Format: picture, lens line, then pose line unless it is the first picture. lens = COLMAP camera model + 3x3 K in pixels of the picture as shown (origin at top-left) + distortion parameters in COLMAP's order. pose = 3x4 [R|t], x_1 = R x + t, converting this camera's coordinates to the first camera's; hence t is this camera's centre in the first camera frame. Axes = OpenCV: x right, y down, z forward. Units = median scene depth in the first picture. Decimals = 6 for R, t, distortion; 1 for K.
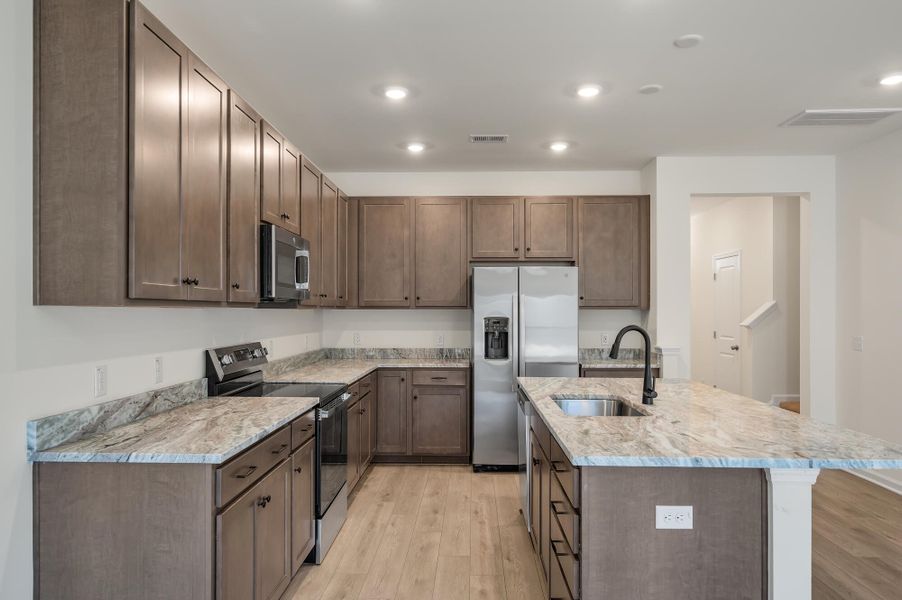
lens RADIAL K [[641.7, 0, 446.8], [0, 641.7, 304.2], [0, 0, 1]] dist [-0.011829, -0.003792]
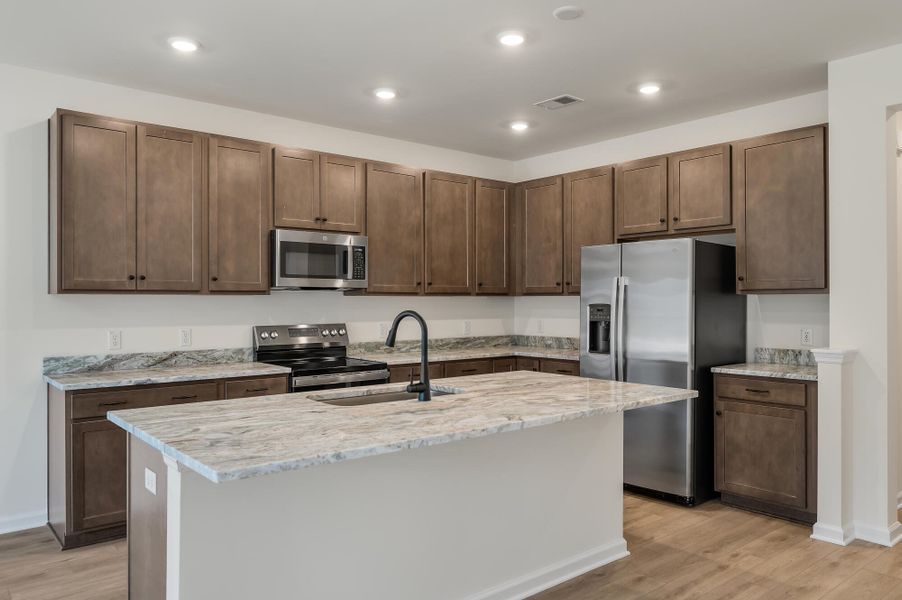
lens RADIAL K [[641.7, 0, 452.1], [0, 641.7, 301.0], [0, 0, 1]] dist [-0.011829, -0.003792]
pose [[0.648860, 0.000200, -0.760908, 0.587029], [0.009501, 0.999920, 0.008364, 0.006886], [0.760848, -0.012657, 0.648806, 0.283401]]
